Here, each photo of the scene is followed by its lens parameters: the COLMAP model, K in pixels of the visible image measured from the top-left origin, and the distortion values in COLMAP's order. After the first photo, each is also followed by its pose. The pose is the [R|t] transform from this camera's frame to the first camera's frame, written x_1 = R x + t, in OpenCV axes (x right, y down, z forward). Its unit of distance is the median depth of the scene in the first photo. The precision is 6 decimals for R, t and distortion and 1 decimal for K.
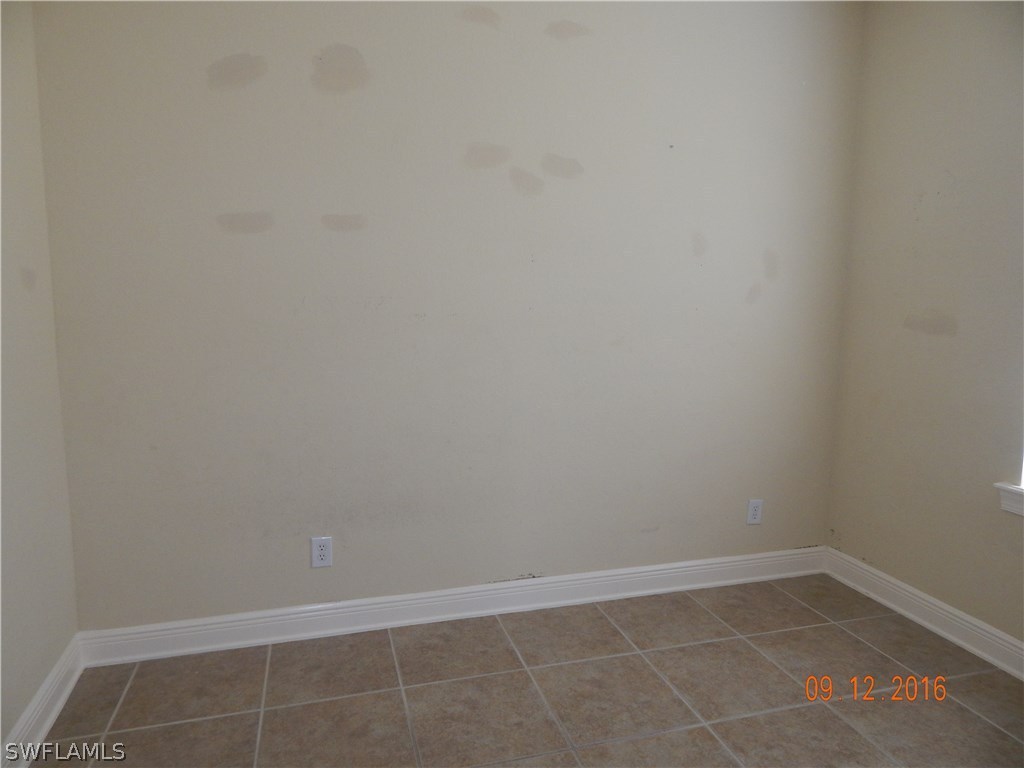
lens RADIAL K [[672.1, 0, 515.8], [0, 672.1, 382.1], [0, 0, 1]] dist [-0.001137, -0.005621]
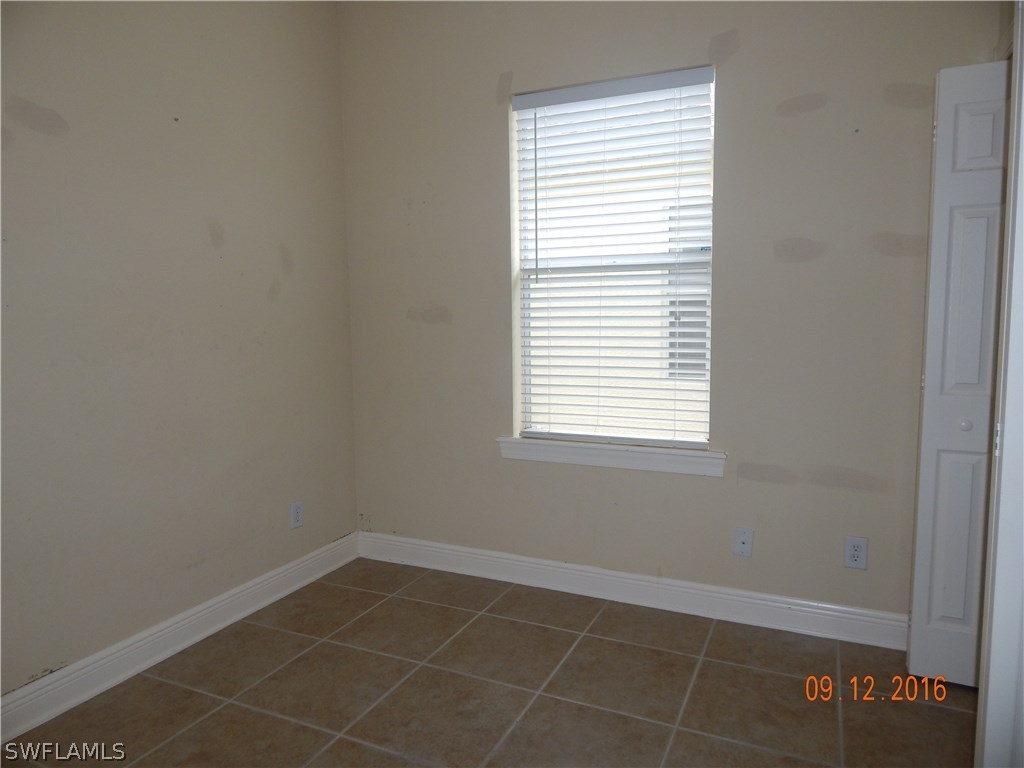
lens RADIAL K [[672.1, 0, 515.8], [0, 672.1, 382.1], [0, 0, 1]] dist [-0.001137, -0.005621]
pose [[0.658948, -0.097702, 0.745816, -0.179153], [0.116700, 0.992802, 0.026950, 0.017686], [-0.743080, 0.069278, 0.665607, 0.133091]]
